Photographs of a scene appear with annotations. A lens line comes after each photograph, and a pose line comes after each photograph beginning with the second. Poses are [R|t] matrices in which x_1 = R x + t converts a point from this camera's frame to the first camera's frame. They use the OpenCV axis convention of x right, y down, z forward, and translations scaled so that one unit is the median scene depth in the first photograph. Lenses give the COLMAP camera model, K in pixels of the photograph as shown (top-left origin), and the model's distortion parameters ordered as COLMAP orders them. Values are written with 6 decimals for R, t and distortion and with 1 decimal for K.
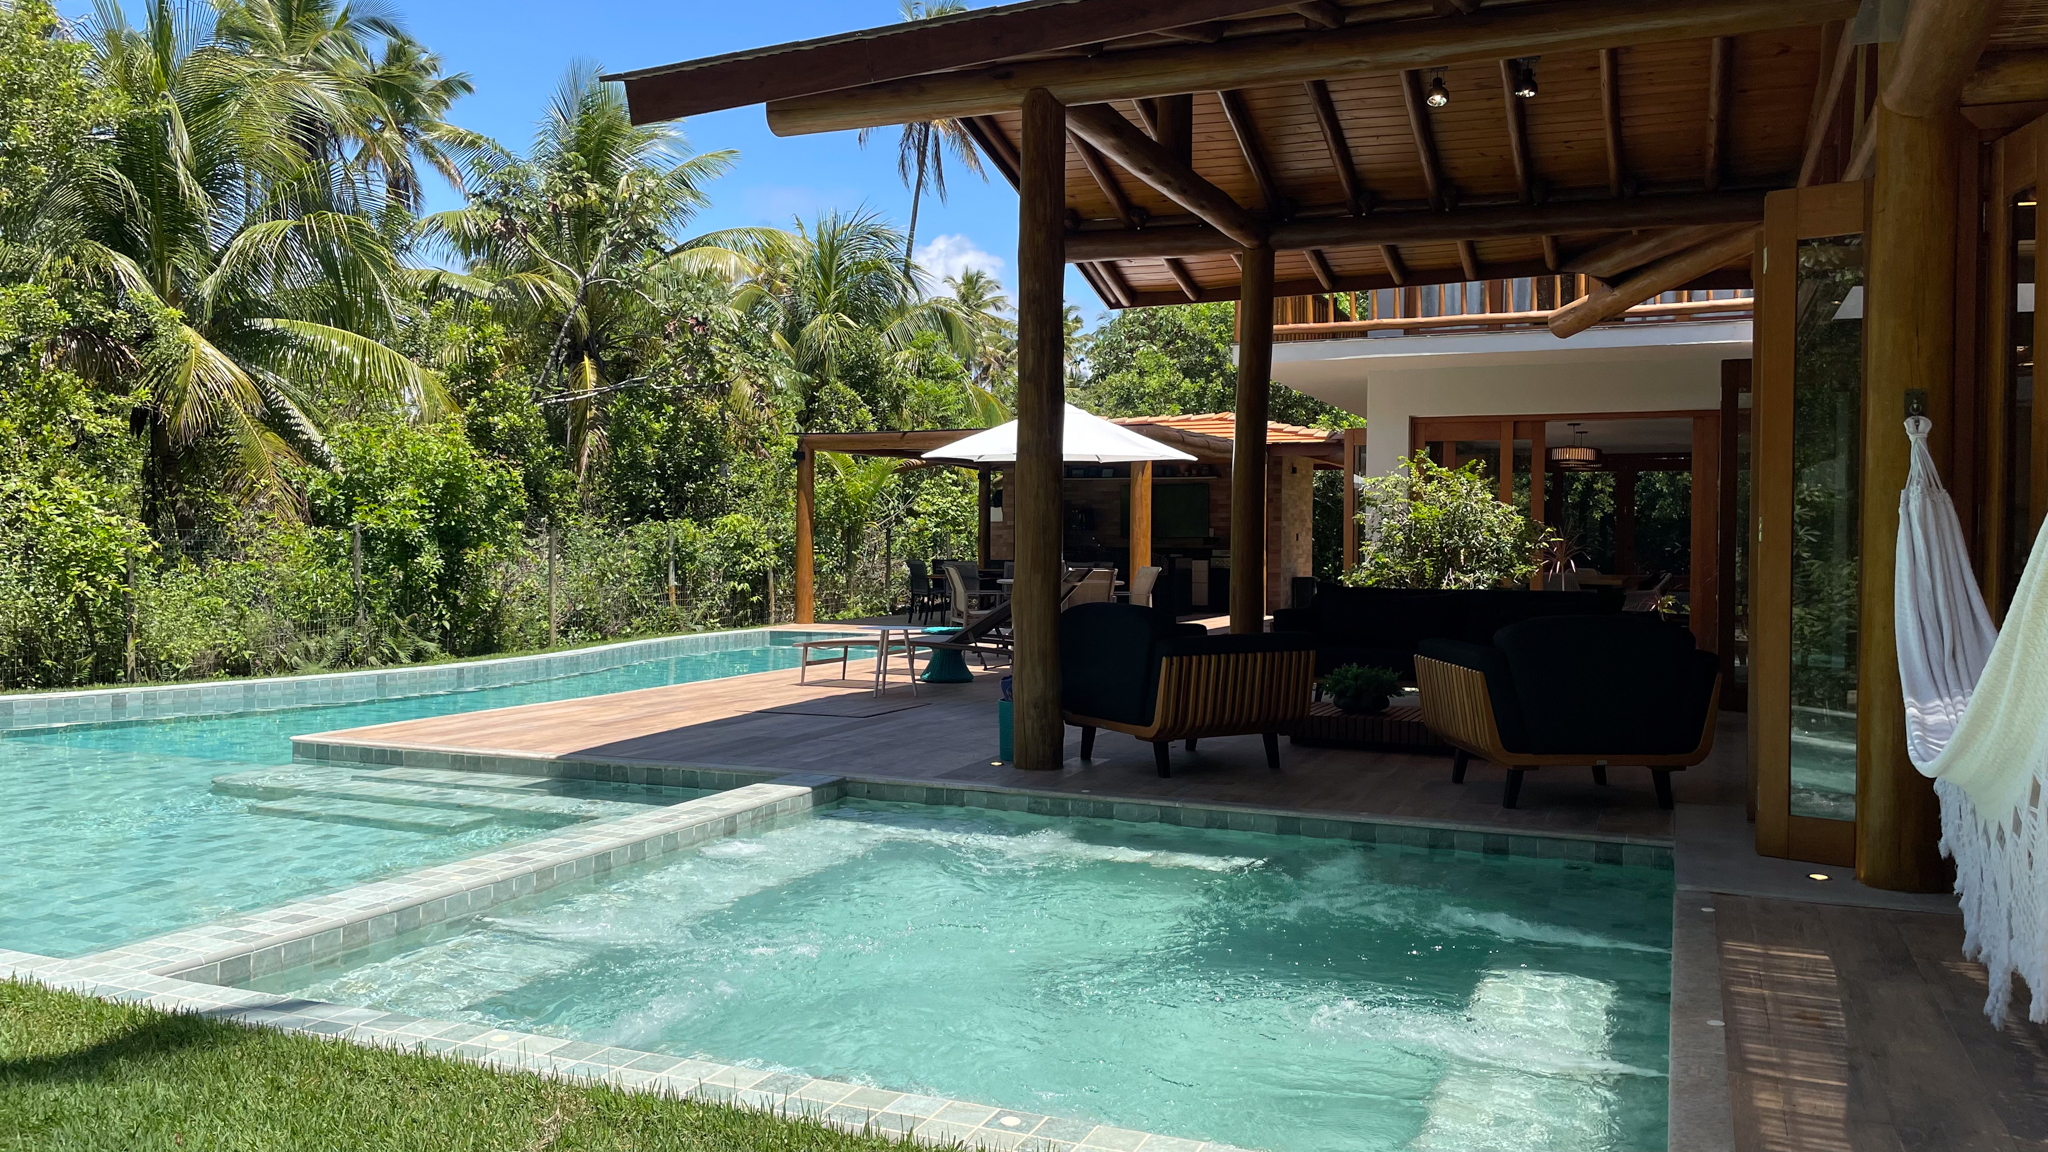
lens RADIAL K [[1563.9, 0, 1028.2], [0, 1563.9, 571.6], [0, 0, 1]] dist [0.066789, -0.075929]
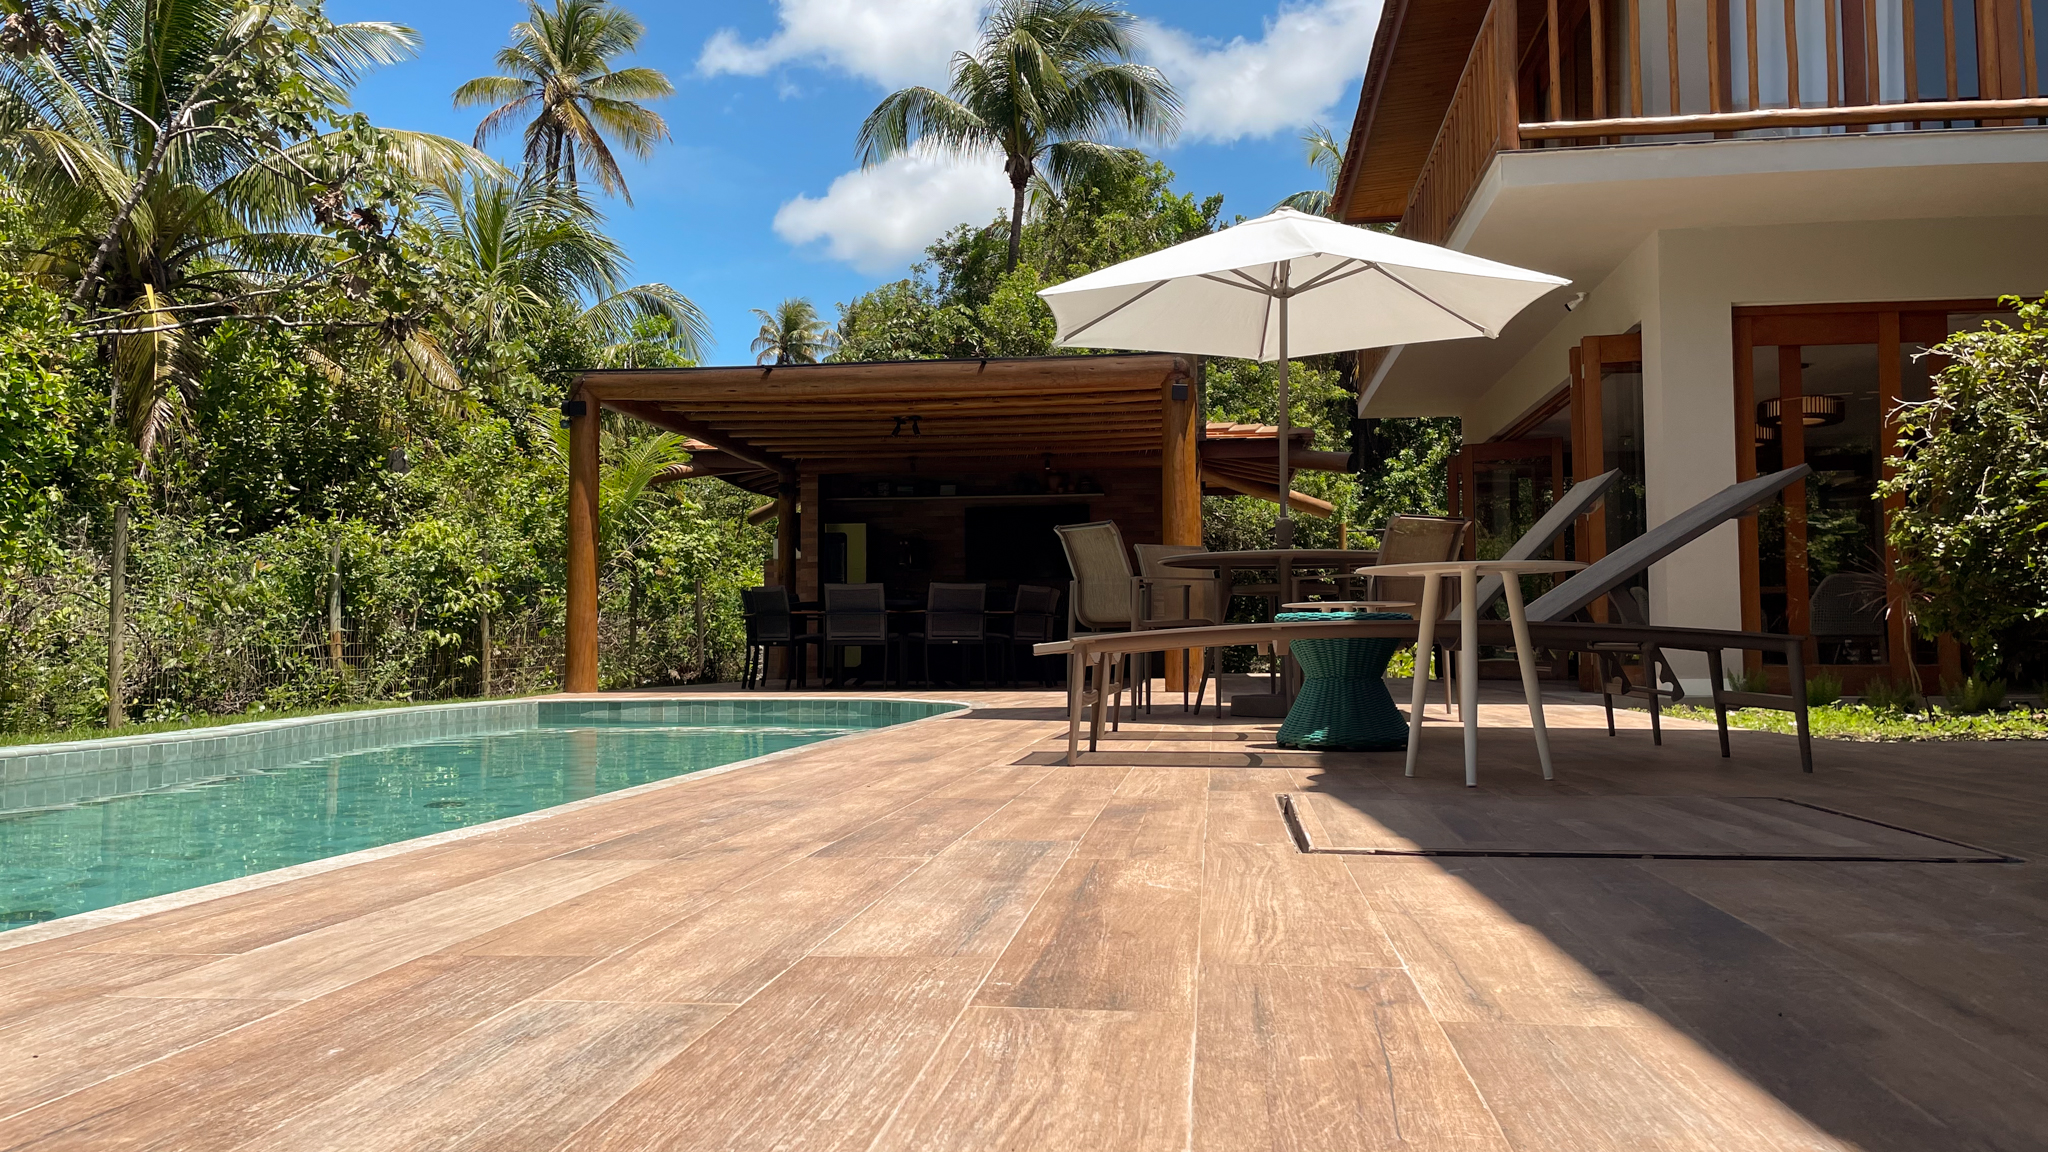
lens RADIAL K [[1563.9, 0, 1011.7], [0, 1563.9, 567.8], [0, 0, 1]] dist [0.066789, -0.075929]
pose [[0.964772, 0.001715, 0.263081, -0.223336], [0.017286, 0.997405, -0.069890, 0.047924], [-0.262518, 0.071976, 0.962239, 0.603203]]
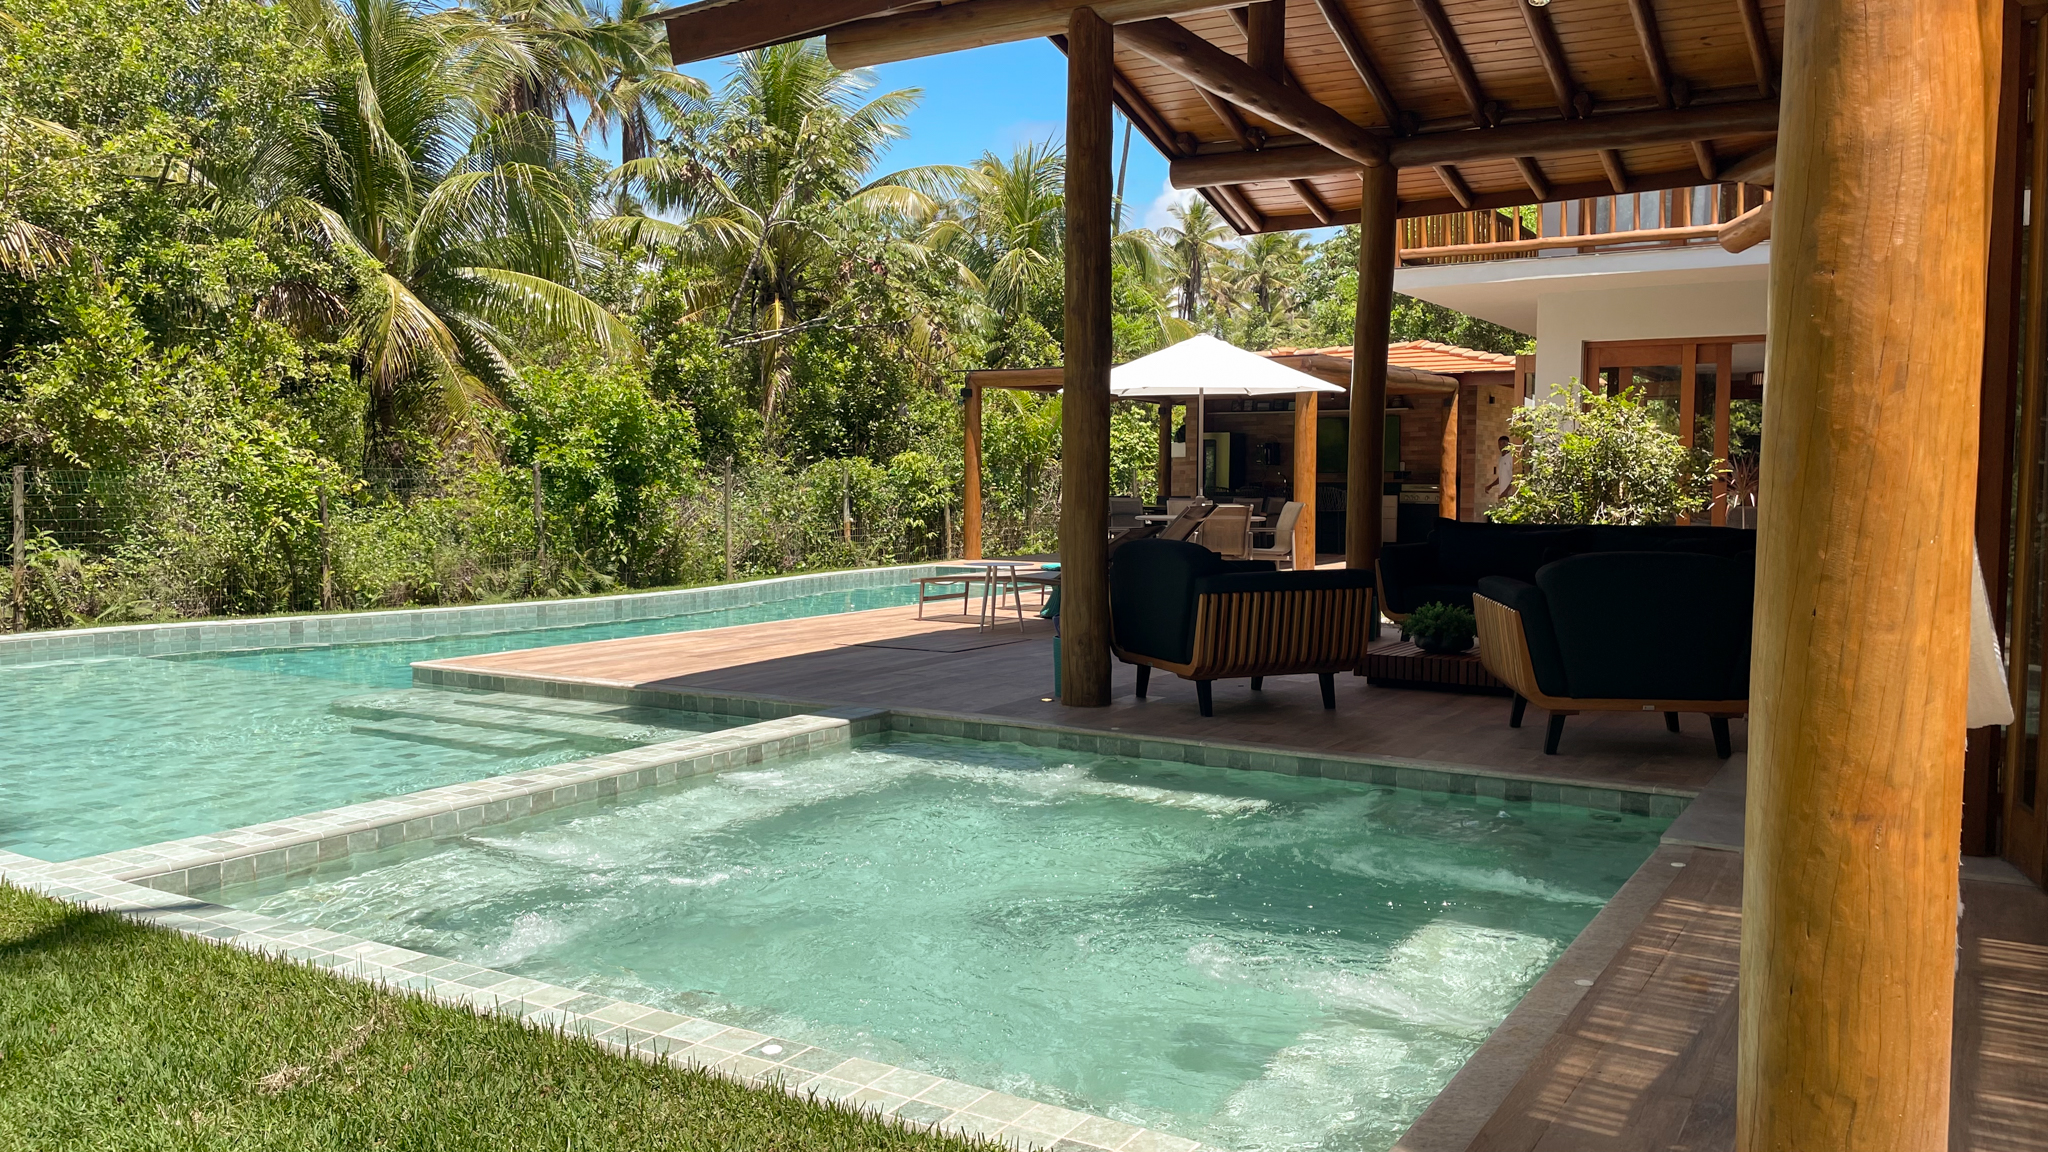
lens RADIAL K [[1563.9, 0, 1031.6], [0, 1563.9, 590.6], [0, 0, 1]] dist [0.066789, -0.075929]
pose [[0.989016, 0.006188, -0.147677, 0.068663], [0.001580, 0.998623, 0.052429, 0.000580], [0.147798, -0.052086, 0.987645, 0.009858]]
